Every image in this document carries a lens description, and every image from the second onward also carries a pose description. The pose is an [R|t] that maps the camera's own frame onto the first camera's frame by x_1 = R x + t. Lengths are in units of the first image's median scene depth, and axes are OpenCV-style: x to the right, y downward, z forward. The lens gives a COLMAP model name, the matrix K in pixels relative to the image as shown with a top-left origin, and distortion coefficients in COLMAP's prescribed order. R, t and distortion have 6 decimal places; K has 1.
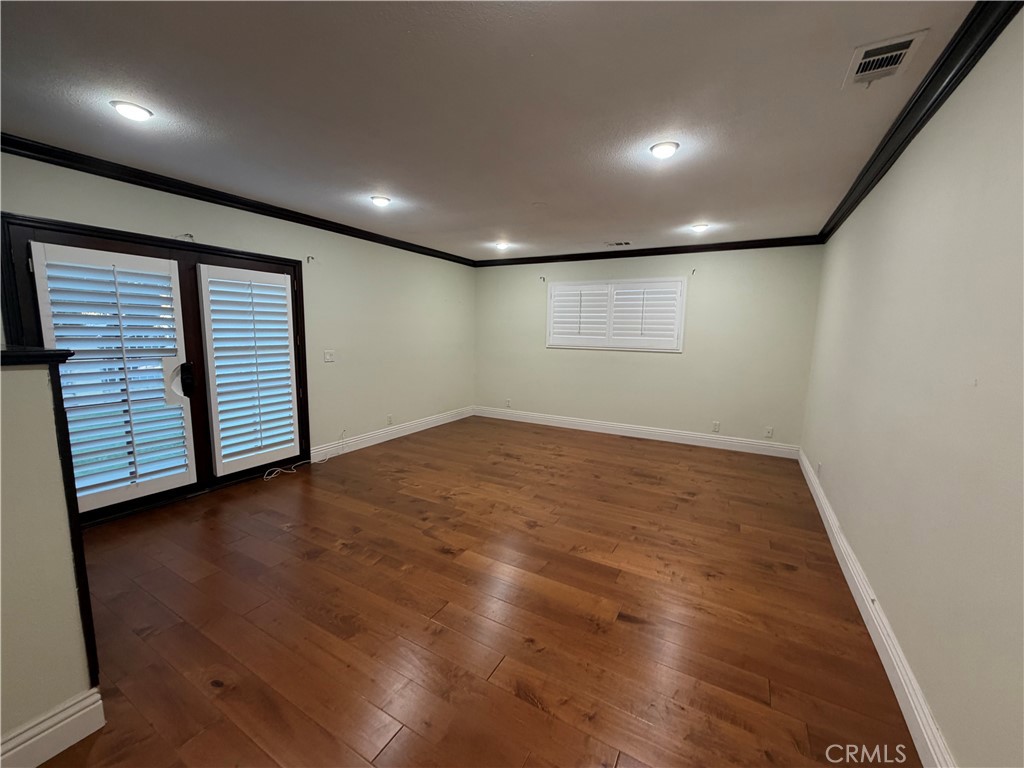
lens RADIAL K [[409.5, 0, 509.5], [0, 409.5, 383.8], [0, 0, 1]] dist [0.002702, 0.000129]
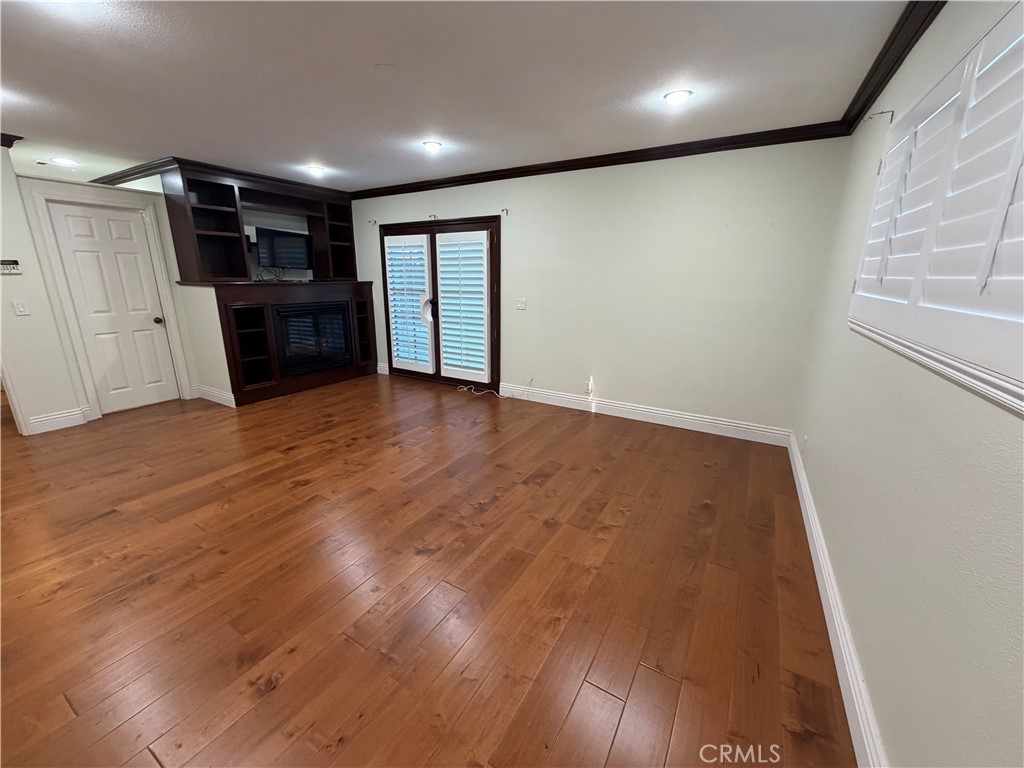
lens RADIAL K [[409.5, 0, 508.5], [0, 409.5, 381.4], [0, 0, 1]] dist [0.002702, 0.000129]
pose [[-0.023438, 0.233406, -0.972097, 0.775711], [-0.141083, 0.961861, 0.234350, -0.146520], [0.989720, 0.142639, 0.010386, 1.222168]]
